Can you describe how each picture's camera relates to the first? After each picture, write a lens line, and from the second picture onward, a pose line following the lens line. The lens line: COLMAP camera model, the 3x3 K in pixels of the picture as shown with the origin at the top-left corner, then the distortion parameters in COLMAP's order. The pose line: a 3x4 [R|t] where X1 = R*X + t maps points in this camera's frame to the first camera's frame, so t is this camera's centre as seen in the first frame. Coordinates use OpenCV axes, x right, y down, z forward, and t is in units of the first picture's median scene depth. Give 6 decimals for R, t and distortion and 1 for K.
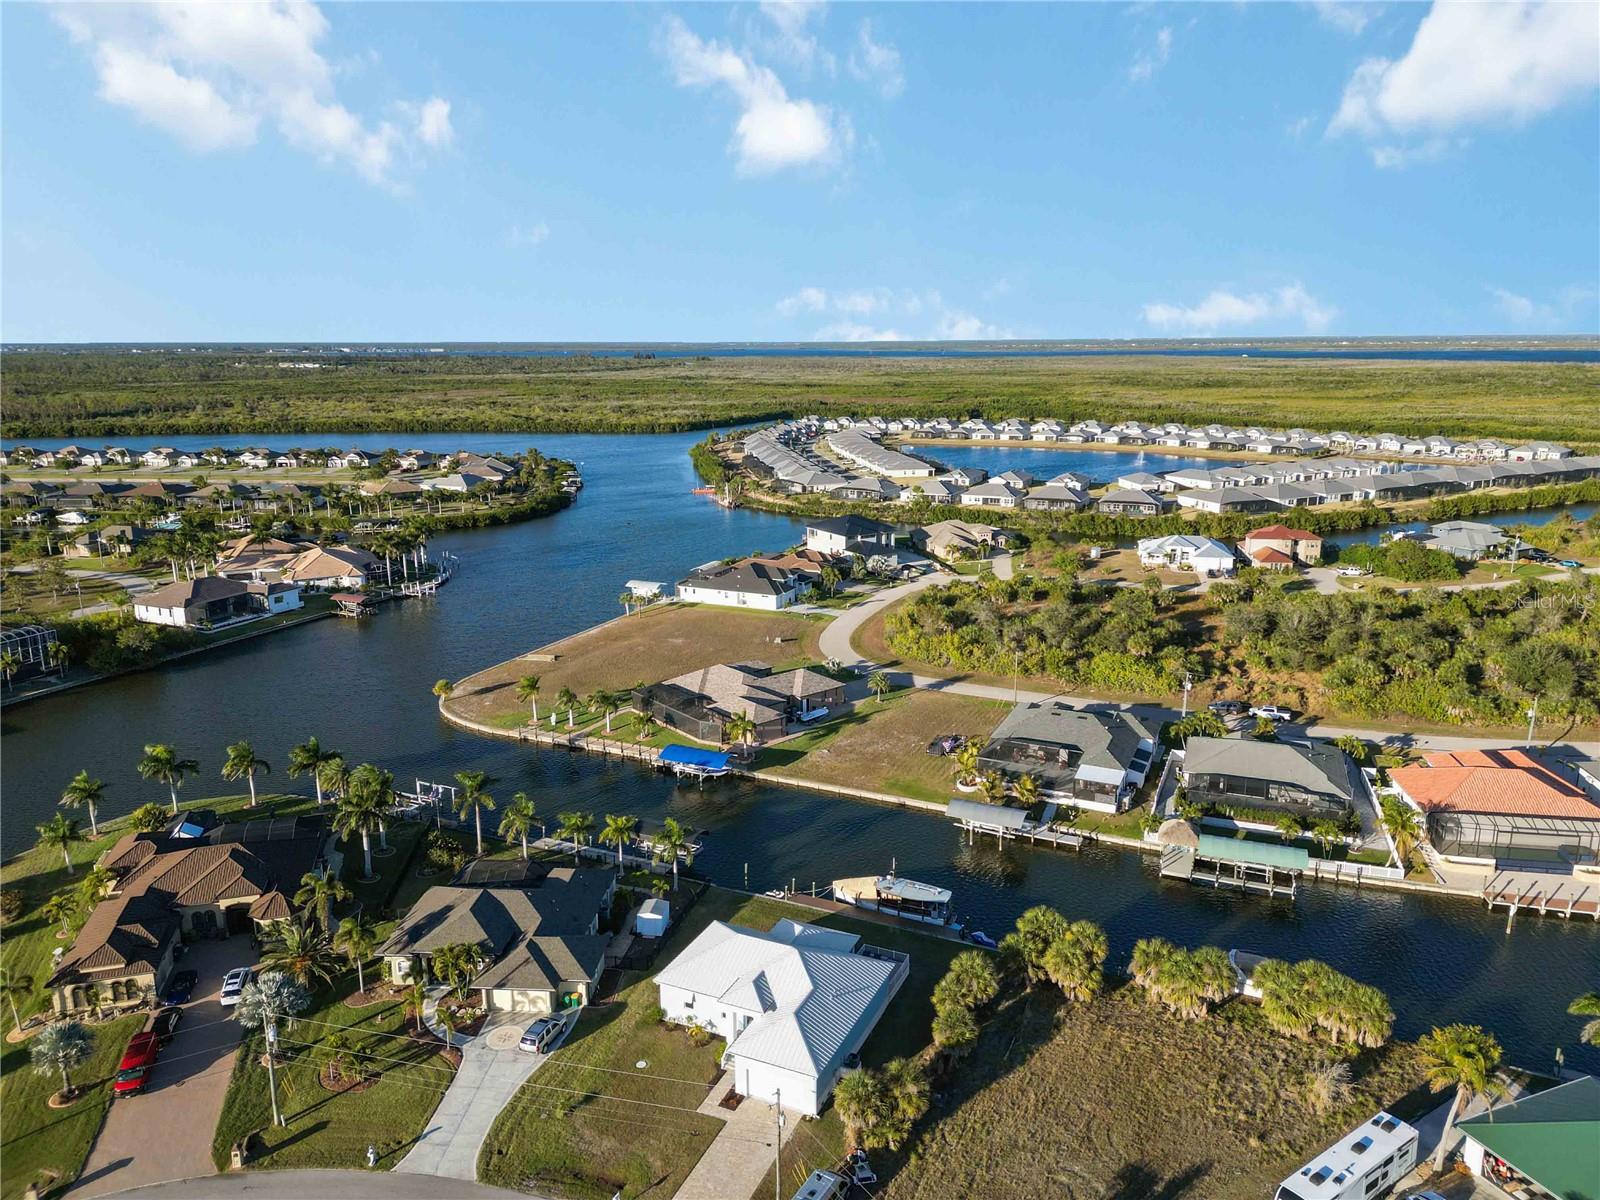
lens RADIAL K [[1114.9, 0, 800.0], [0, 1114.9, 600.0], [0, 0, 1]] dist [0.085867, -0.091281]
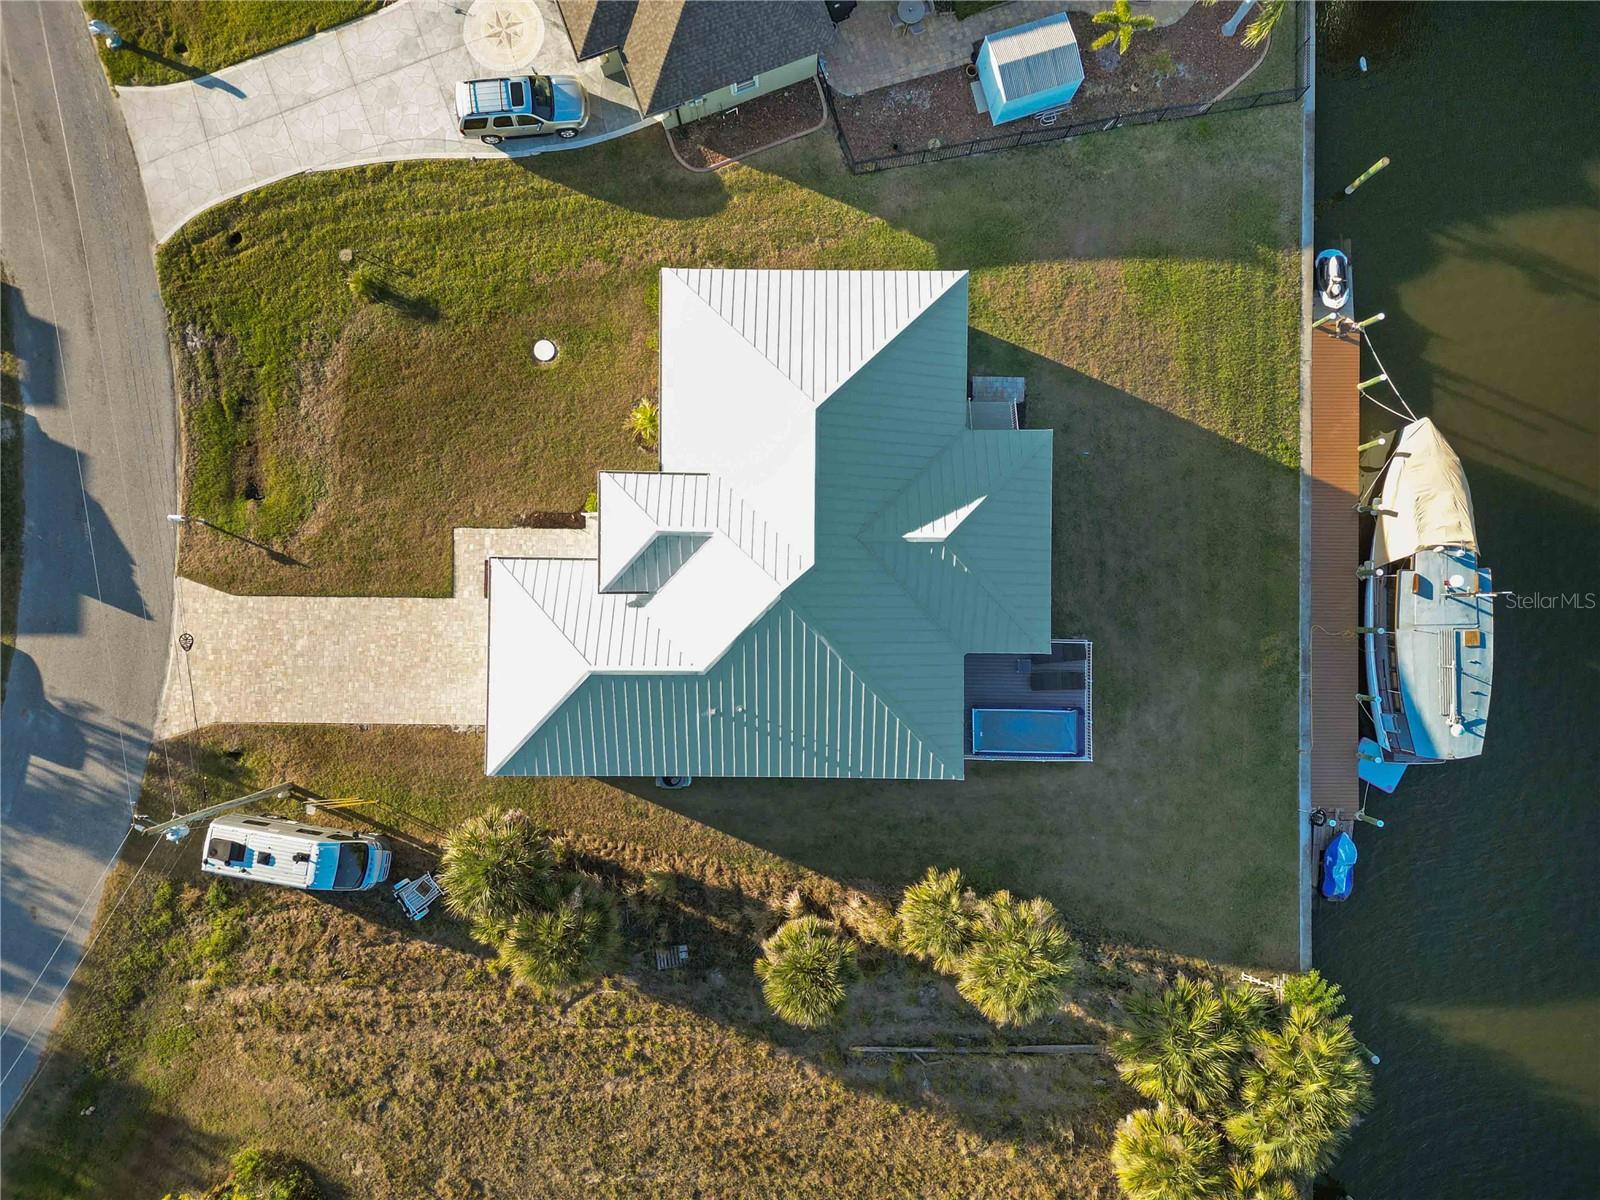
lens RADIAL K [[1114.9, 0, 800.0], [0, 1114.9, 600.0], [0, 0, 1]] dist [0.085867, -0.091281]
pose [[0.407961, 0.912915, -0.012386, 0.003829], [-0.209508, 0.106811, 0.971956, -0.036252], [0.888636, -0.393925, 0.234838, 0.511248]]
